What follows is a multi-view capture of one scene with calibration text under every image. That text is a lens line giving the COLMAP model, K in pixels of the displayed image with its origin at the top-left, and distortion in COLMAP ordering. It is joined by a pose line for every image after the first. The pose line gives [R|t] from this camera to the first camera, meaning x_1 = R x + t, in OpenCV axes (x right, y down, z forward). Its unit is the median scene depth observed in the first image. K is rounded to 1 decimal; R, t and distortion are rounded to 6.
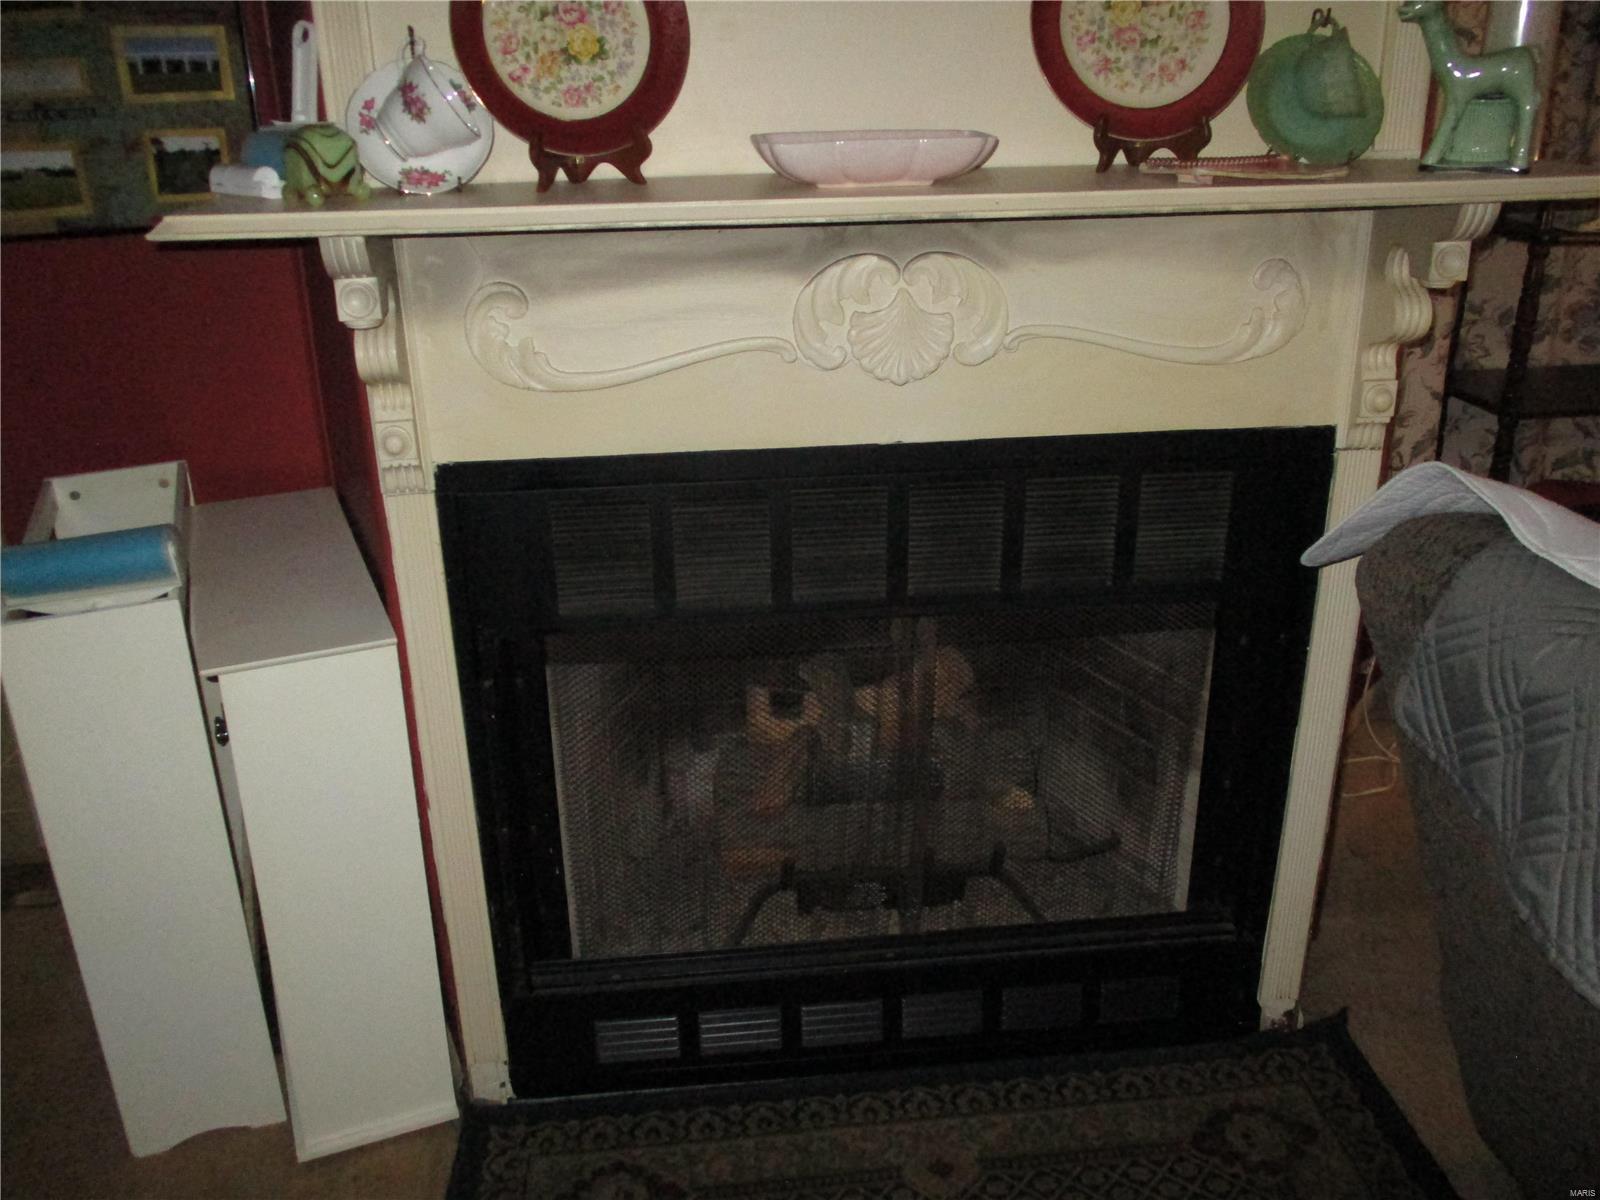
lens RADIAL K [[1379.9, 0, 809.6], [0, 1379.9, 581.0], [0, 0, 1]] dist [-0.045340, 0.034186]
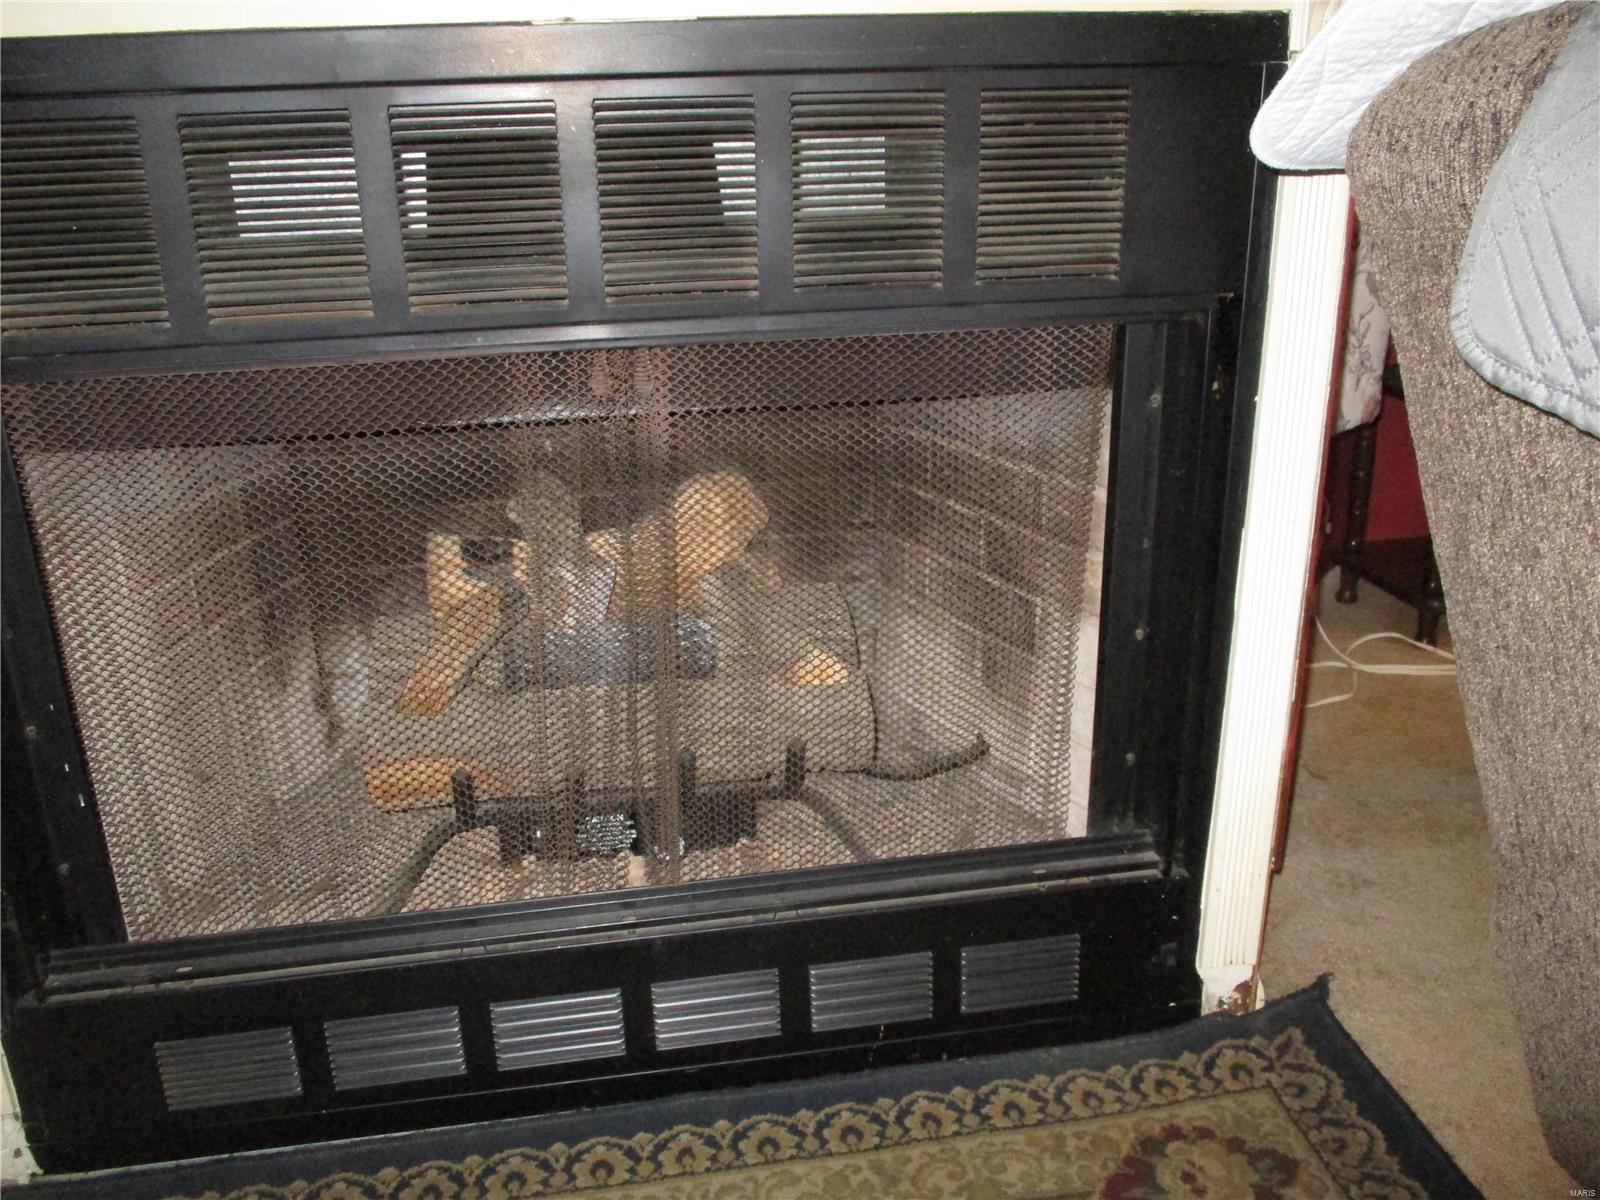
lens RADIAL K [[1379.9, 0, 786.1], [0, 1379.9, 573.4], [0, 0, 1]] dist [-0.045340, 0.034186]
pose [[0.998281, -0.031824, 0.049216, 0.108947], [0.032760, 0.999295, -0.018347, 0.129355], [-0.048598, 0.019928, 0.998620, 0.366341]]
